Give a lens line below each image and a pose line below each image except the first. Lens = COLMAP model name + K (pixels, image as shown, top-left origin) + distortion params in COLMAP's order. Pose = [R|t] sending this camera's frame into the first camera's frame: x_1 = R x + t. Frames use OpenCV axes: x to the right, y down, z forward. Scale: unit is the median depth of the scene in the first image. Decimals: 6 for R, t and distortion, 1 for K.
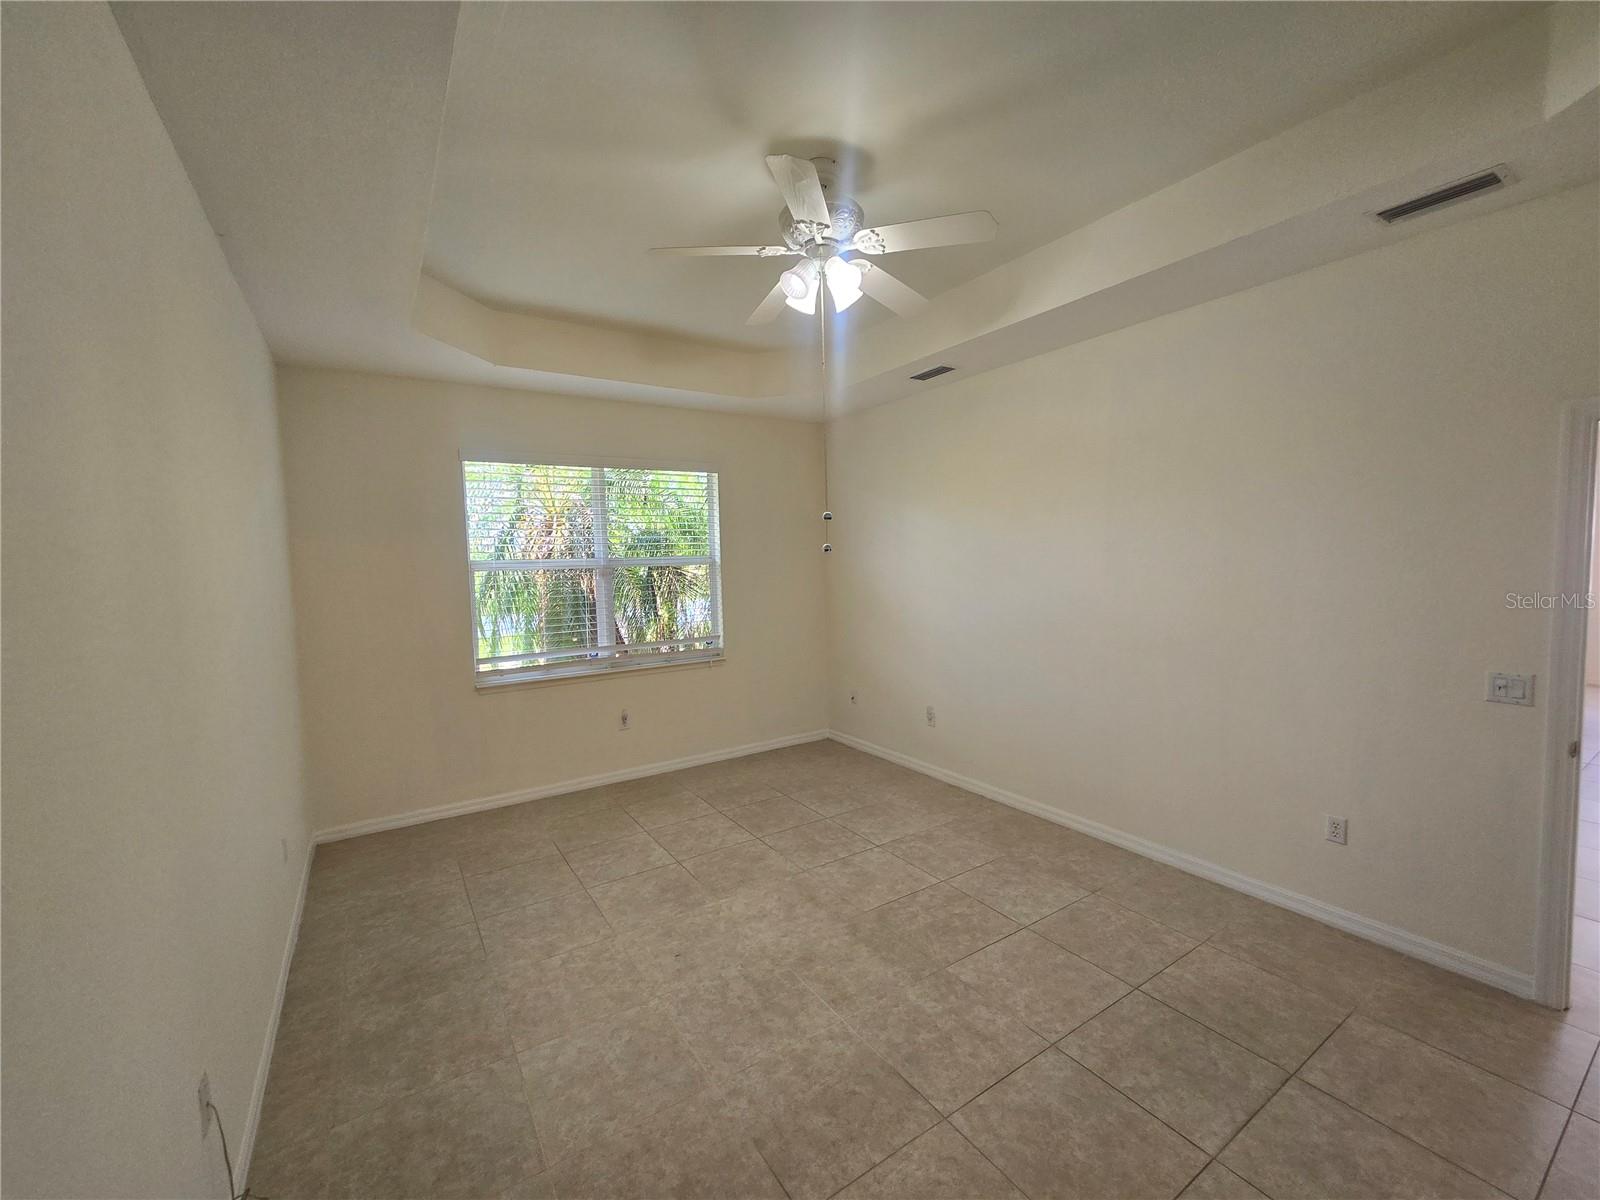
lens RADIAL K [[658.8, 0, 802.5], [0, 658.8, 597.8], [0, 0, 1]] dist [-0.002887, 0.002295]
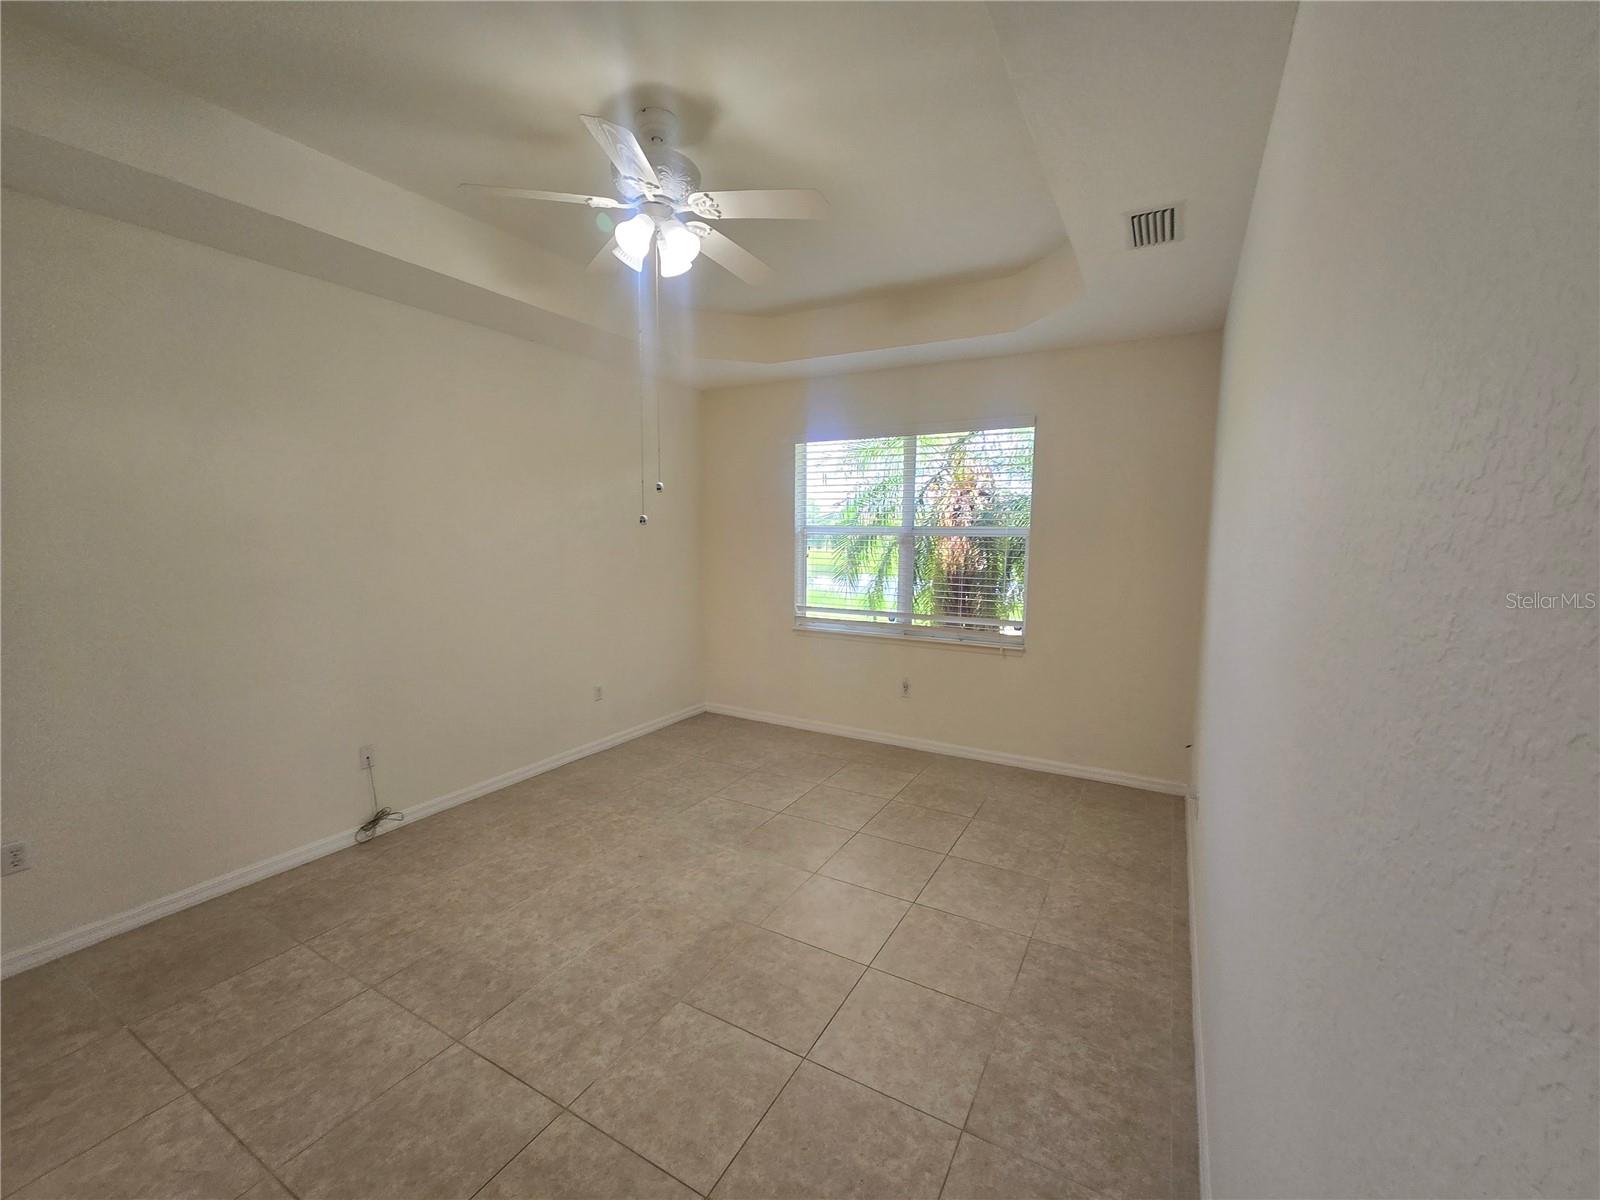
lens RADIAL K [[658.8, 0, 798.3], [0, 658.8, 604.7], [0, 0, 1]] dist [-0.002887, 0.002295]
pose [[0.455122, 0.129559, -0.880953, 0.821474], [-0.075253, 0.991415, 0.106926, -0.057620], [0.887243, 0.017630, 0.460964, 0.598464]]
